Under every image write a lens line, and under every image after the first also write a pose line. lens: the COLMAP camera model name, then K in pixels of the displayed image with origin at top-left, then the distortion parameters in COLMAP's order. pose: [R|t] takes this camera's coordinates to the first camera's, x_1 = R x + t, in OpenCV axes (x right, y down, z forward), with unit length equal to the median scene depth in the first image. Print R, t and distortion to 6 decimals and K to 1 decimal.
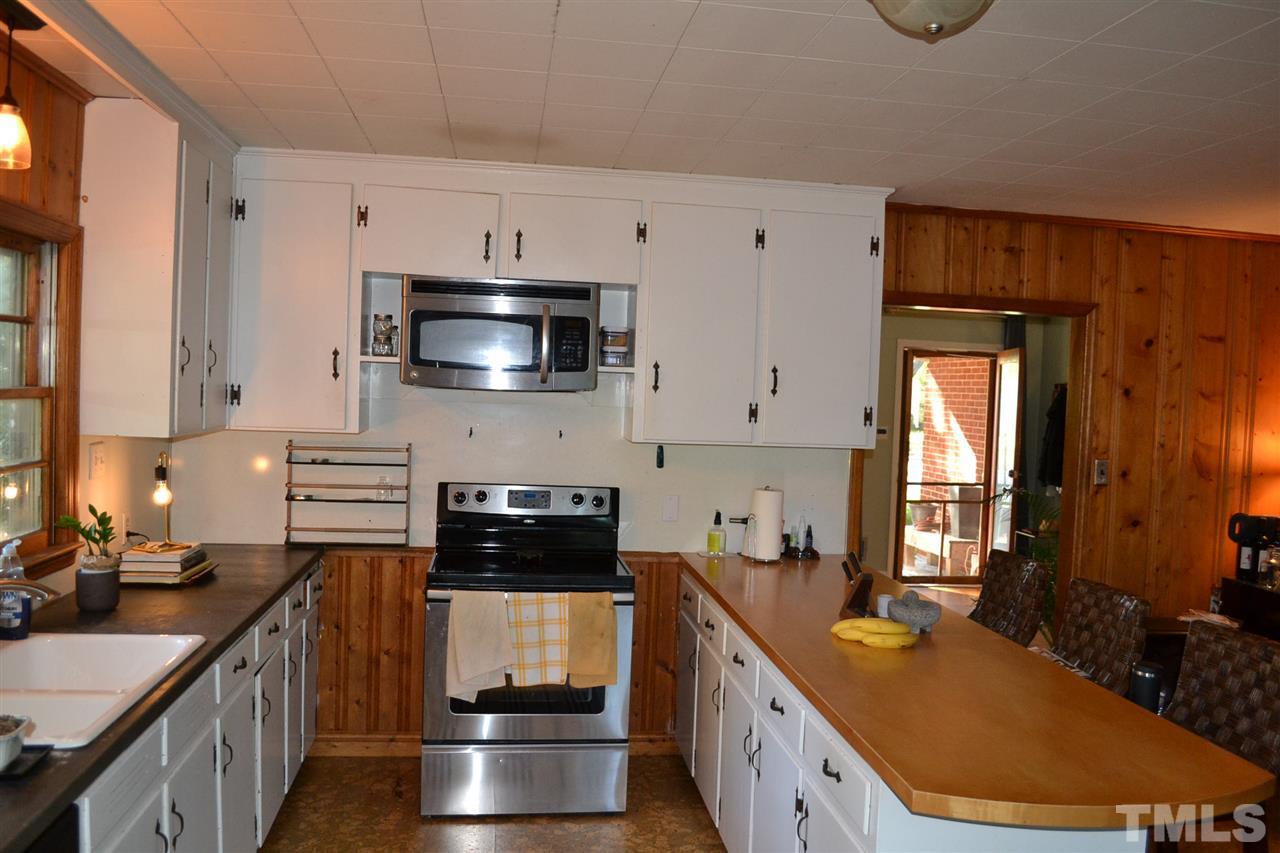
lens RADIAL K [[1030.1, 0, 641.3], [0, 1030.1, 433.0], [0, 0, 1]] dist [-0.087912, 0.021133]
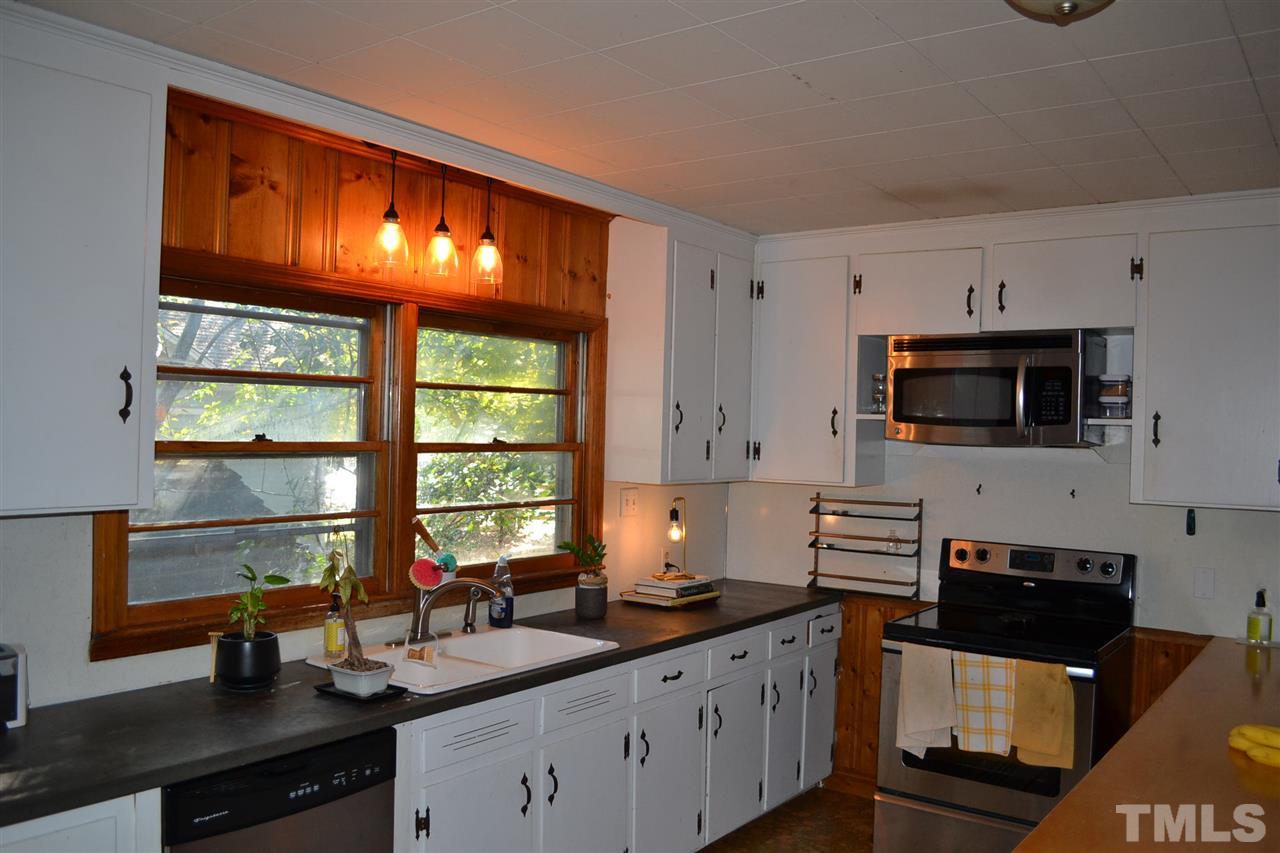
lens RADIAL K [[1030.1, 0, 641.3], [0, 1030.1, 433.0], [0, 0, 1]] dist [-0.087912, 0.021133]
pose [[0.713092, -0.016344, -0.700880, 0.317642], [-0.029931, 0.998107, -0.053729, 0.008449], [0.700431, 0.059292, 0.711253, 0.082520]]
